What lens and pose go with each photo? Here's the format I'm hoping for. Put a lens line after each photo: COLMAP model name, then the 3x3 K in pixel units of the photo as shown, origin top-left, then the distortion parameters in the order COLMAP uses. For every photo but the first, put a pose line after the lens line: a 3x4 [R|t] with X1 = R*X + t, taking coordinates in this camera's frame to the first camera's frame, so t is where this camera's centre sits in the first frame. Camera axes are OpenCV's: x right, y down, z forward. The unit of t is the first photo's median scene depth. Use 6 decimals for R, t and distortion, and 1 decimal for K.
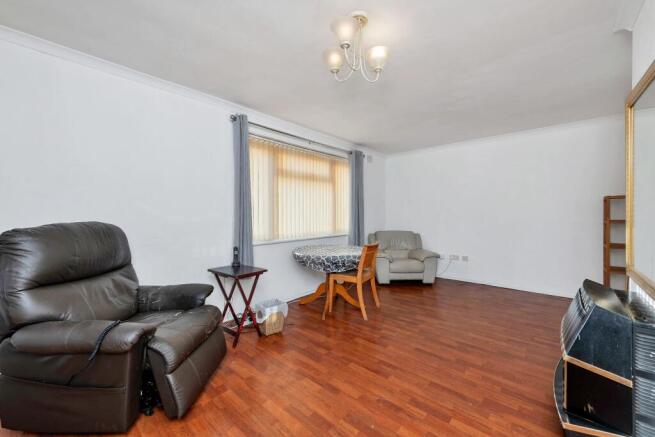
lens RADIAL K [[262.9, 0, 313.4], [0, 262.9, 217.4], [0, 0, 1]] dist [0.001551, 0.000110]
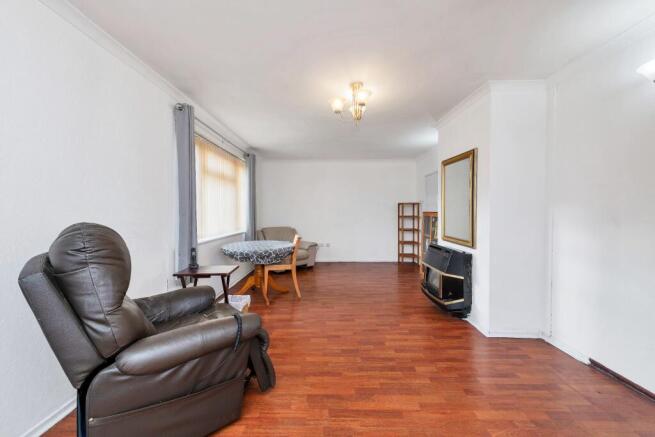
lens RADIAL K [[258.1, 0, 333.5], [0, 258.1, 213.0], [0, 0, 1]] dist [0.012381, -0.000198]
pose [[0.741764, -0.002243, 0.670657, -0.500909], [0.010638, 0.999908, -0.008423, 0.002296], [-0.670576, 0.013382, 0.741720, -0.017495]]
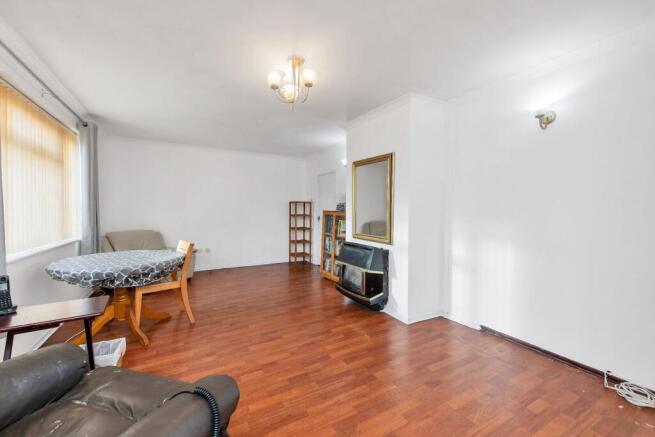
lens RADIAL K [[258.1, 0, 333.5], [0, 258.1, 213.0], [0, 0, 1]] dist [0.012381, -0.000198]
pose [[0.315280, -0.007287, 0.948971, -0.526634], [0.012650, 0.999914, 0.003475, -0.002406], [-0.948915, 0.010909, 0.315345, 0.220614]]
